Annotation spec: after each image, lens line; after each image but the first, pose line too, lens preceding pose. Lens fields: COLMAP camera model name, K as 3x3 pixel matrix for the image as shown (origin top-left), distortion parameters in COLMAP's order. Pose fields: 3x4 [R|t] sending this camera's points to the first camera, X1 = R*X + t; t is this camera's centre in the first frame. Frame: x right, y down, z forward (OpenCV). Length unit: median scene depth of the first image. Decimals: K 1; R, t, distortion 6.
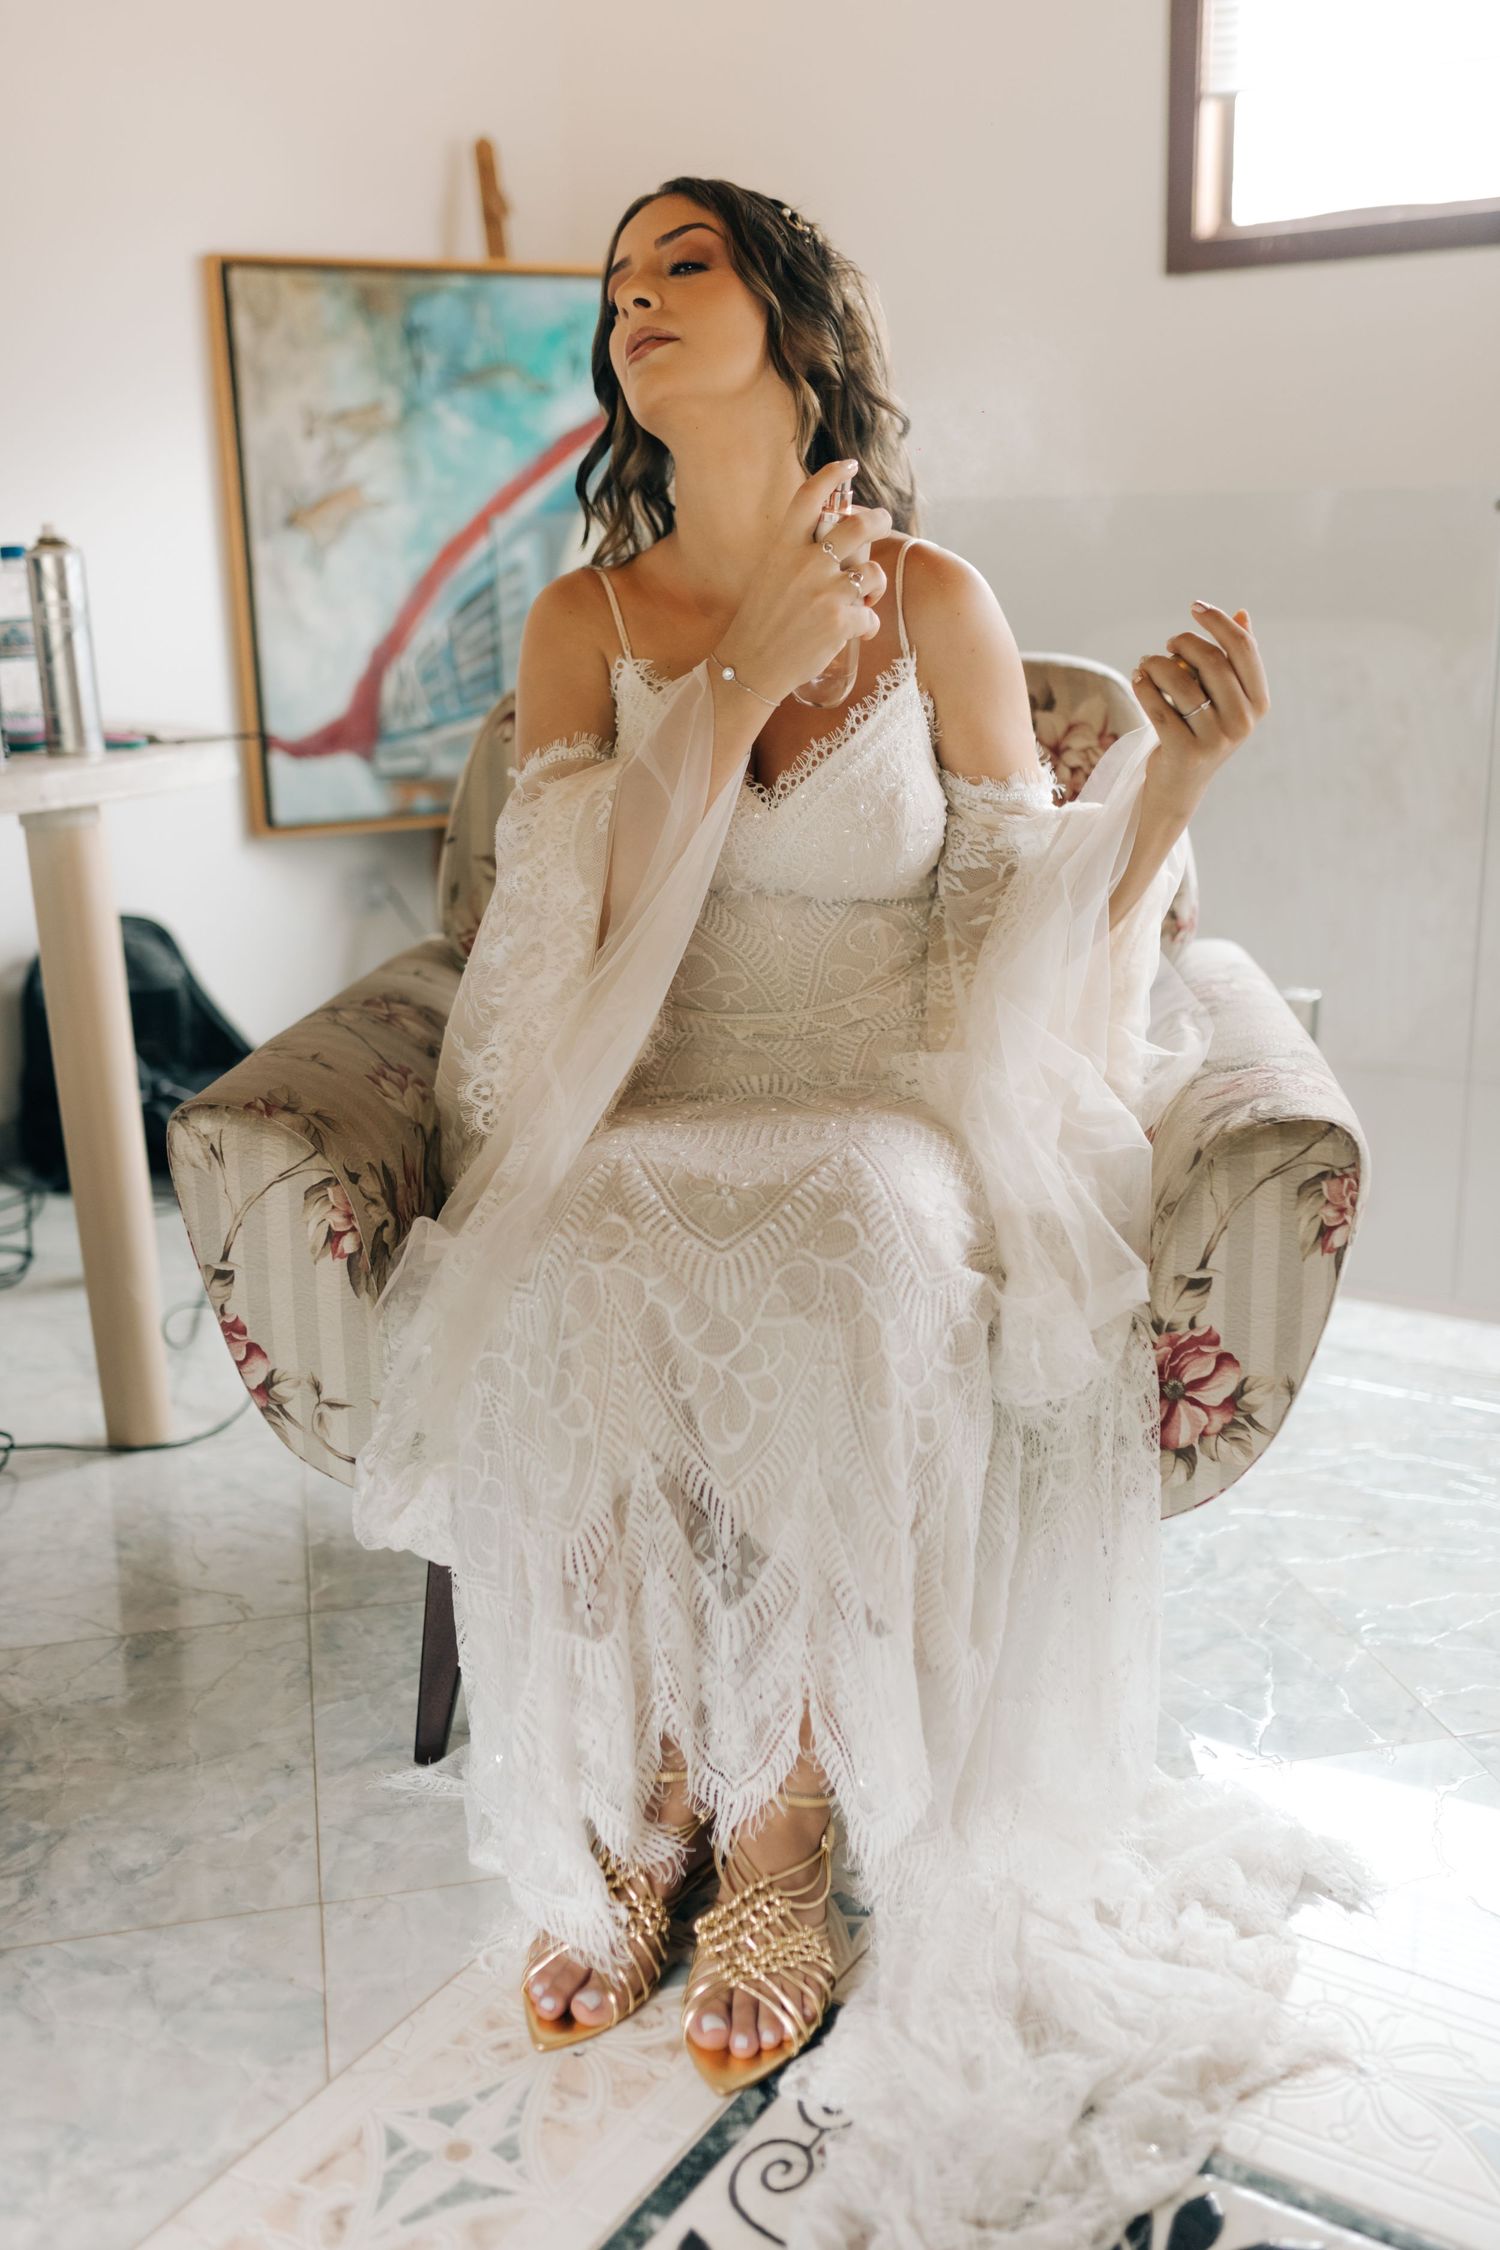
lens RADIAL K [[2172.9, 0, 737.5], [0, 2172.9, 1134.7], [0, 0, 1]] dist [0.010381, 0.000000]
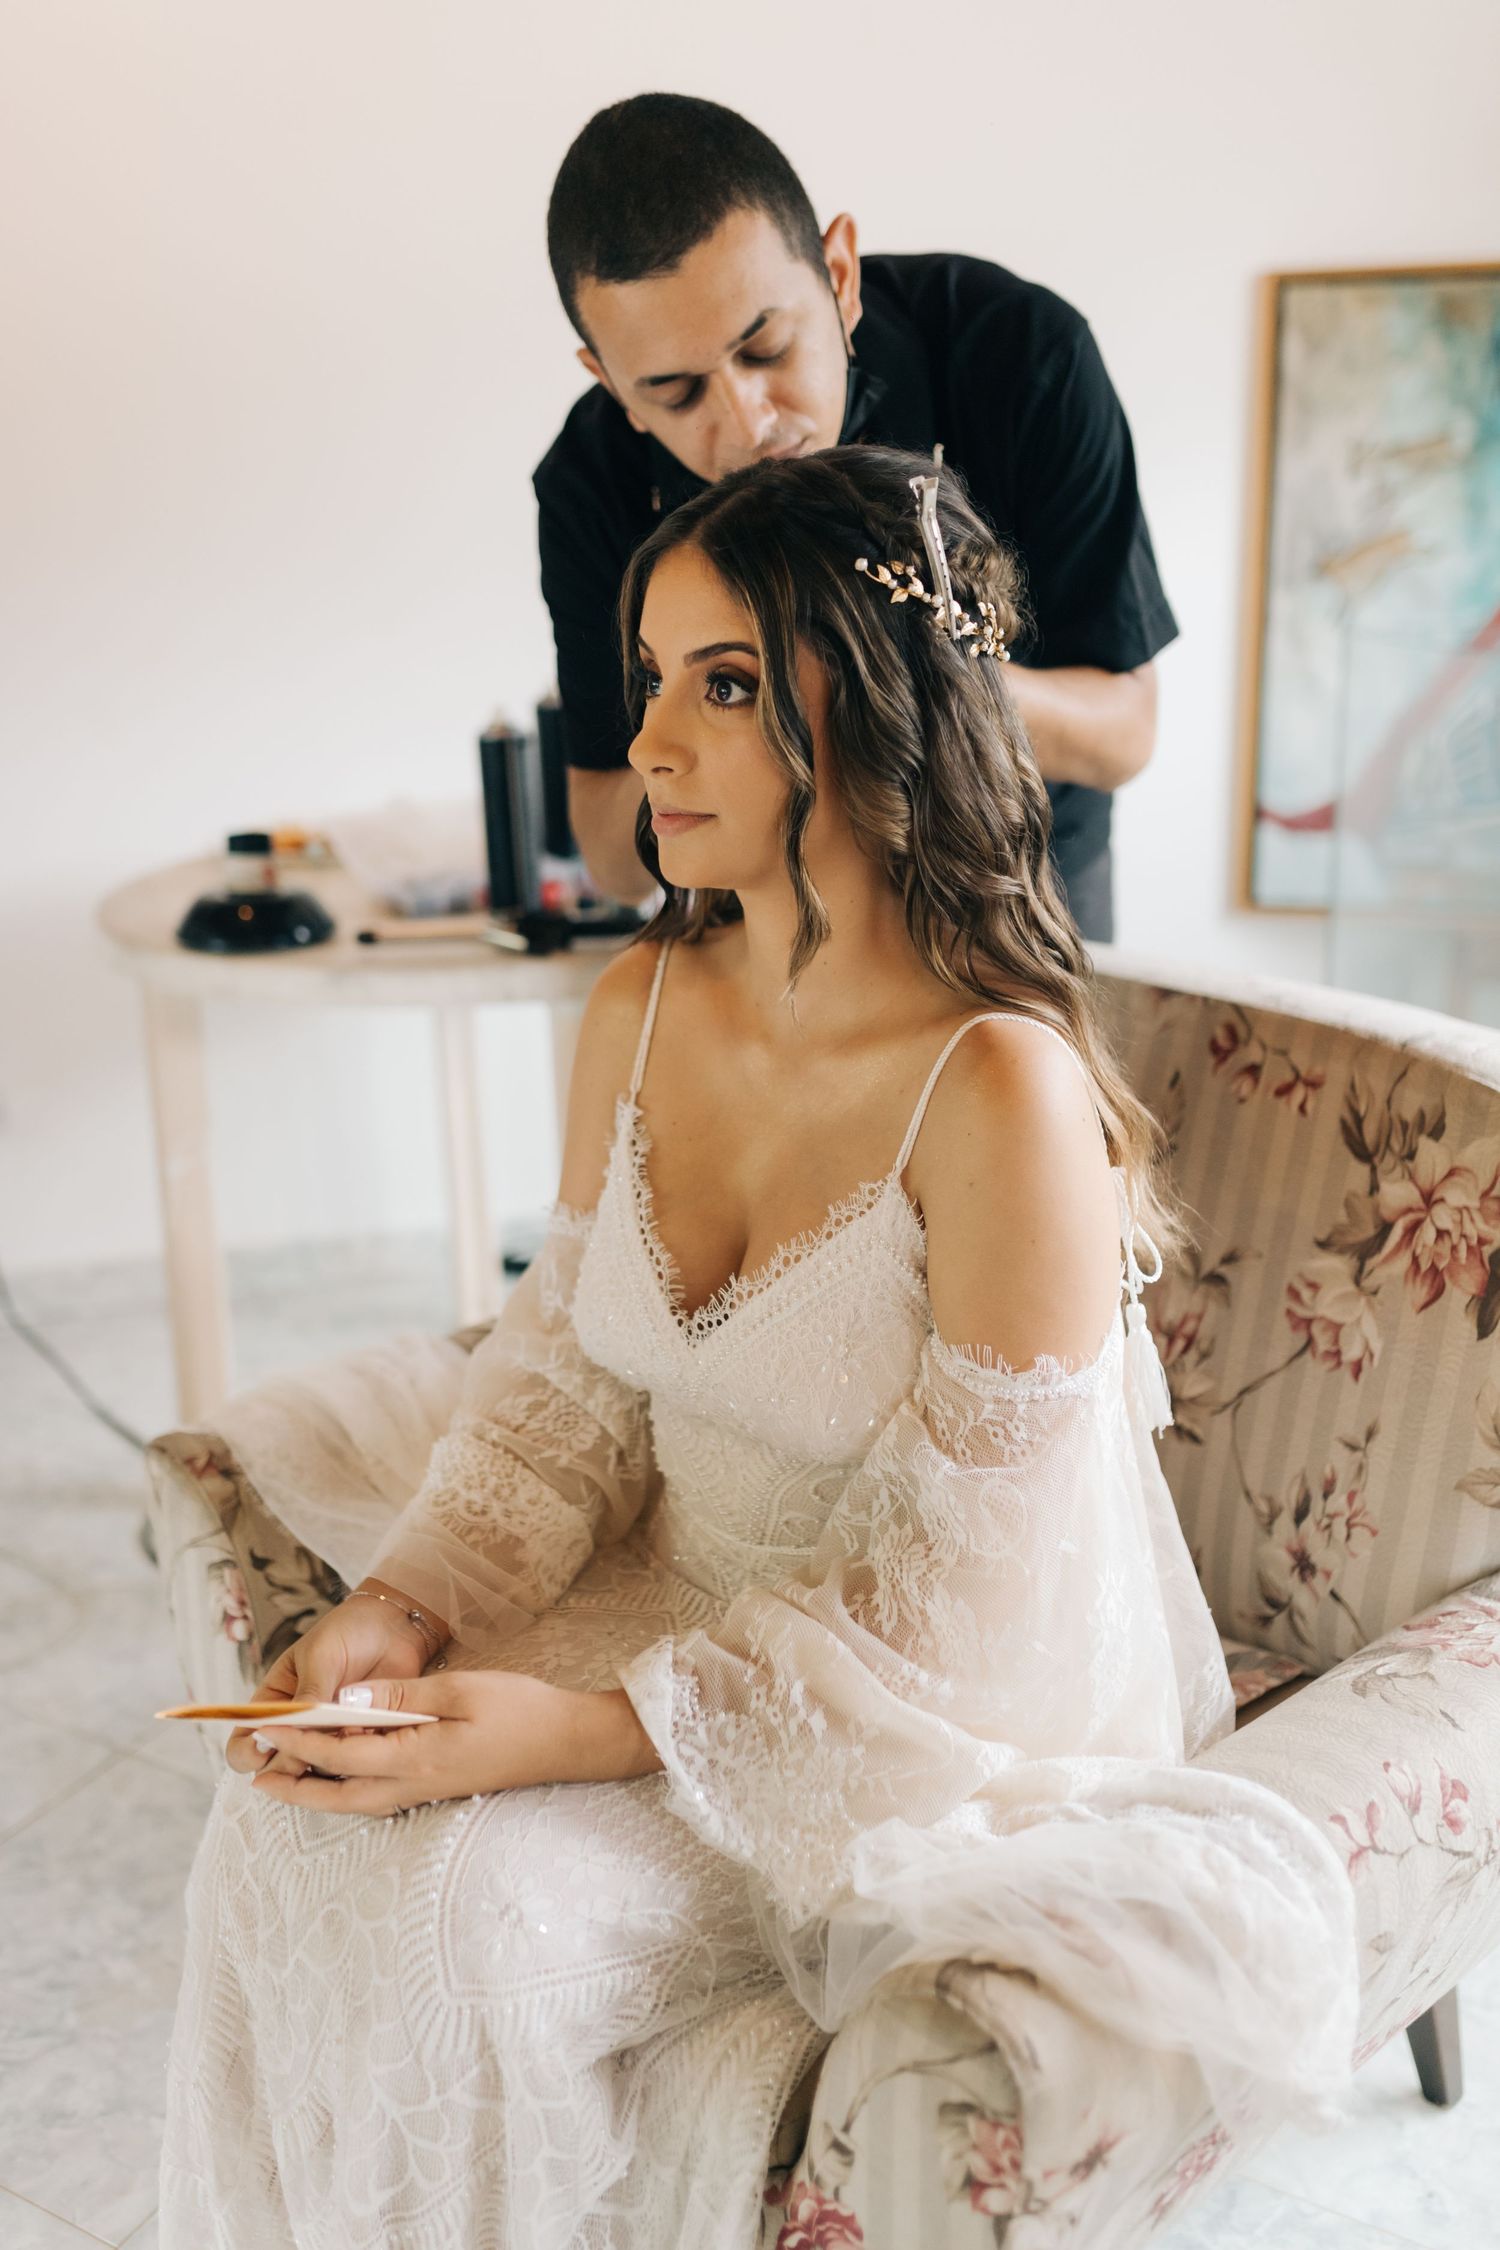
lens RADIAL K [[2172.9, 0, 761.9], [0, 2172.9, 1109.3], [0, 0, 1]] dist [0.010381, 0.000000]
pose [[0.730079, 0.209782, -0.650366, 0.251399], [-0.163041, 0.977703, 0.132343, -0.150969], [0.663628, 0.009415, 0.748003, 0.197667]]
